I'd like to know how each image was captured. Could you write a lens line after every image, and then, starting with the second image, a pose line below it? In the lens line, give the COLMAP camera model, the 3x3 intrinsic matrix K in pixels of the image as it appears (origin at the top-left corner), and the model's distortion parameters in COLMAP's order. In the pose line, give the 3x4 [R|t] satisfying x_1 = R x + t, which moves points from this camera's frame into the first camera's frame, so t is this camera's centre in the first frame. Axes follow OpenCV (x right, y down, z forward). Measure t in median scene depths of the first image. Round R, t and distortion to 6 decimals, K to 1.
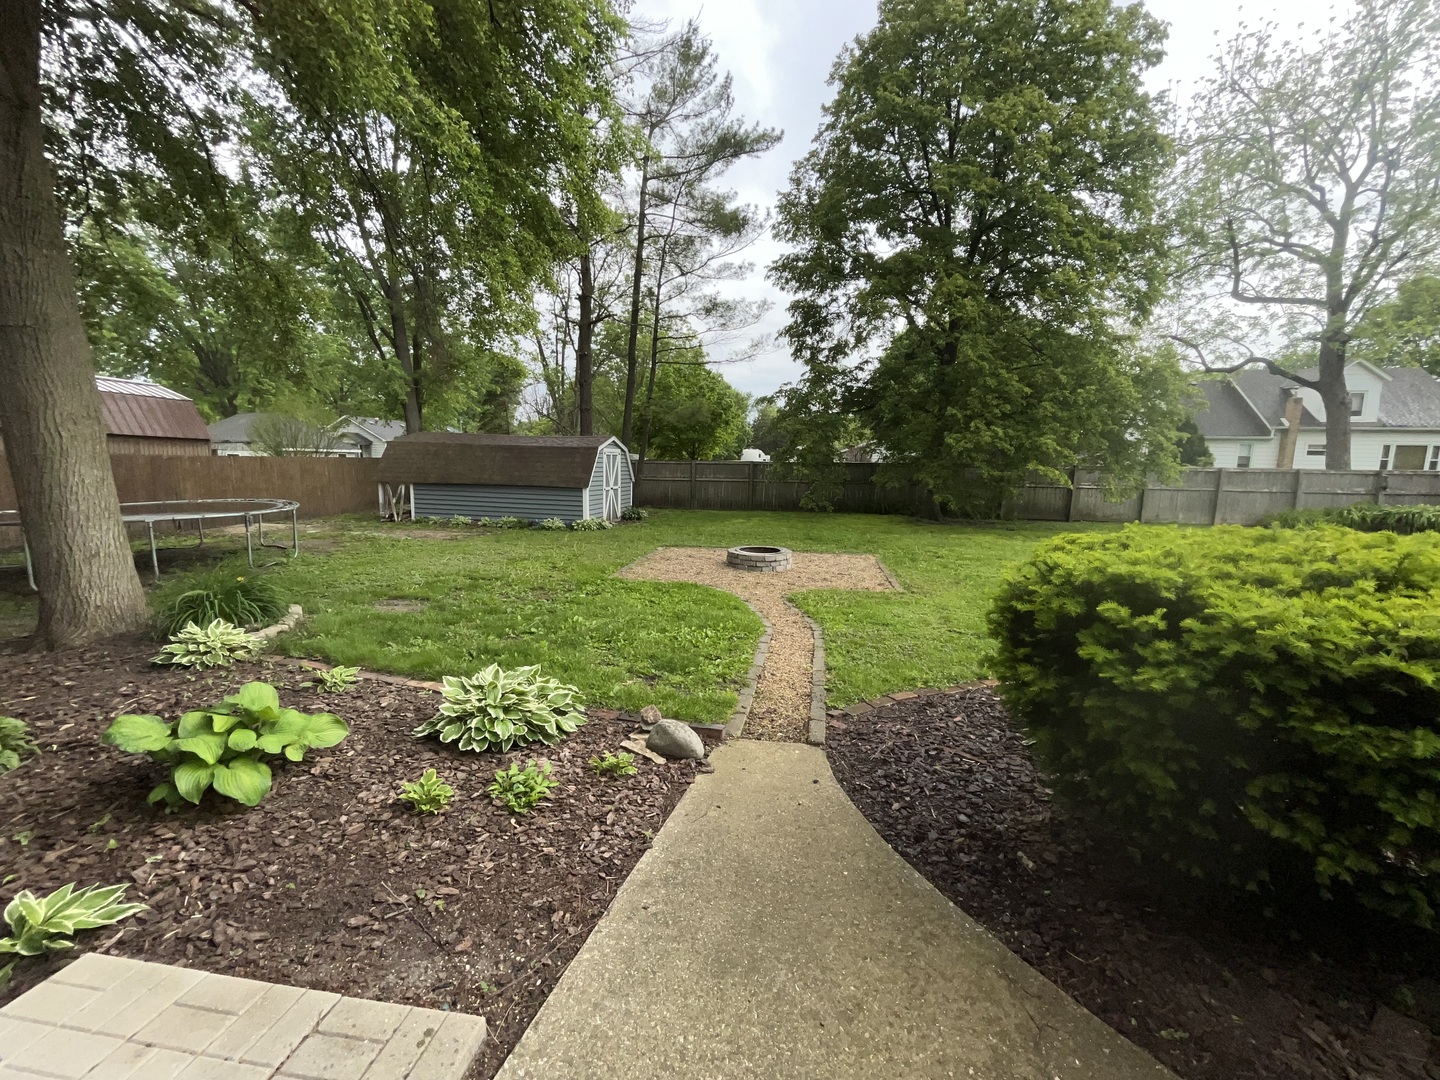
lens RADIAL K [[582.8, 0, 712.4], [0, 582.8, 547.1], [0, 0, 1]] dist [-0.001628, -0.000873]
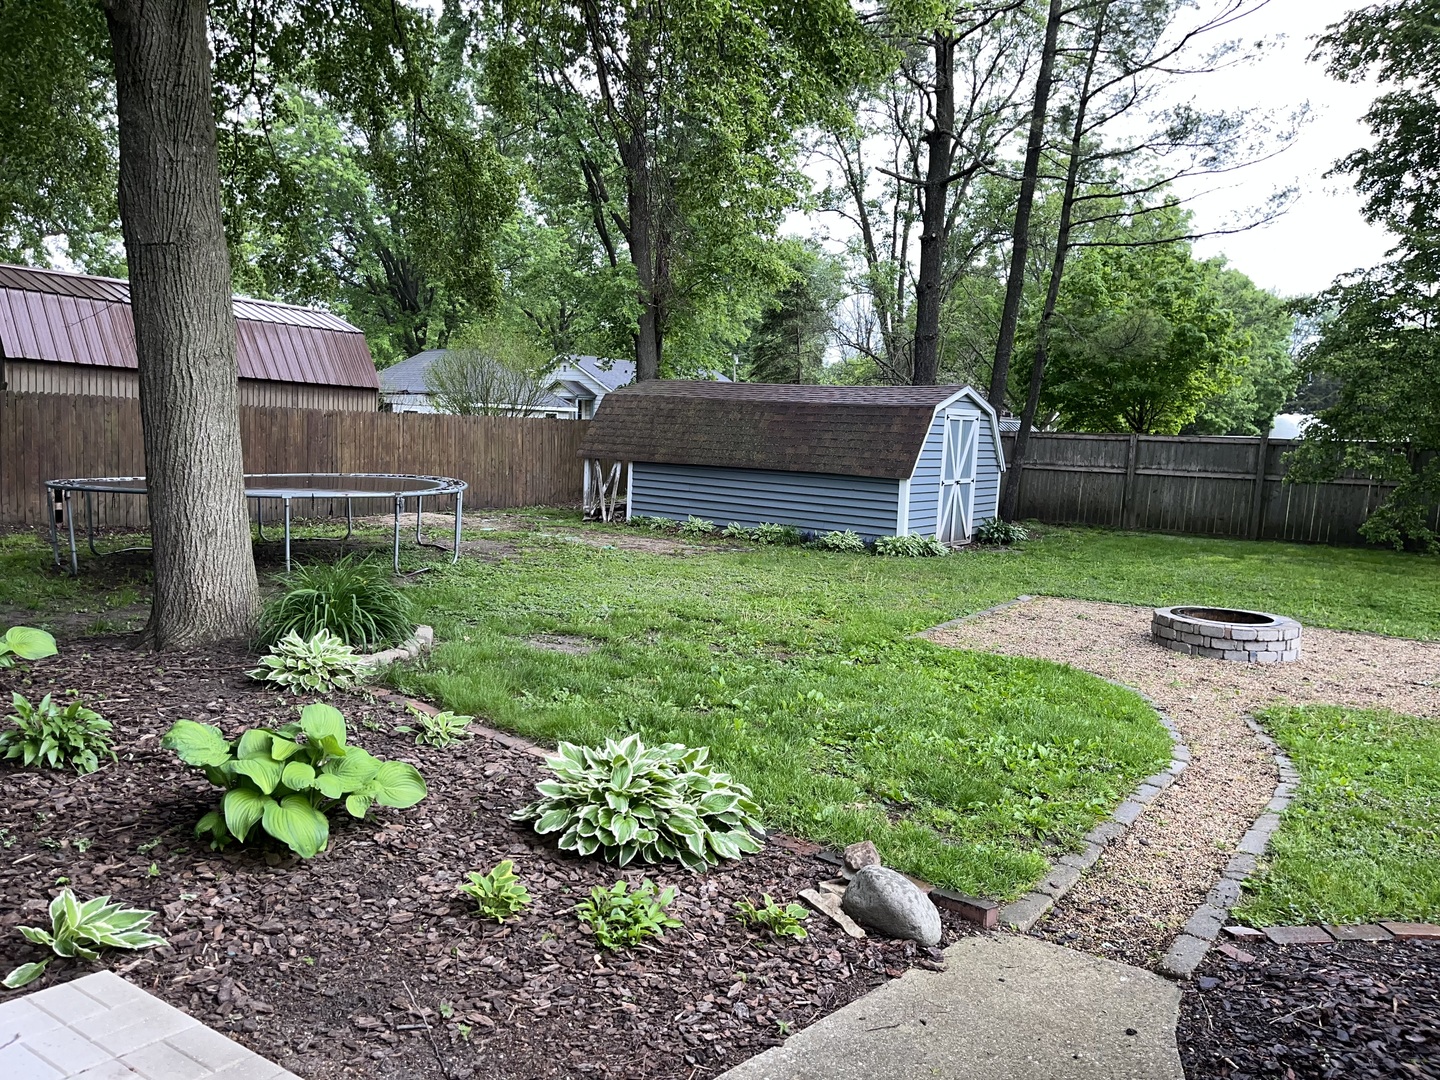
lens RADIAL K [[1117.8, 0, 718.3], [0, 1117.8, 543.4], [0, 0, 1]] dist [0.070763, -0.085544]
pose [[0.905522, 0.061451, -0.419825, 0.195420], [-0.082579, 0.996060, -0.032320, 0.021964], [0.416185, 0.063935, 0.907029, -0.088843]]
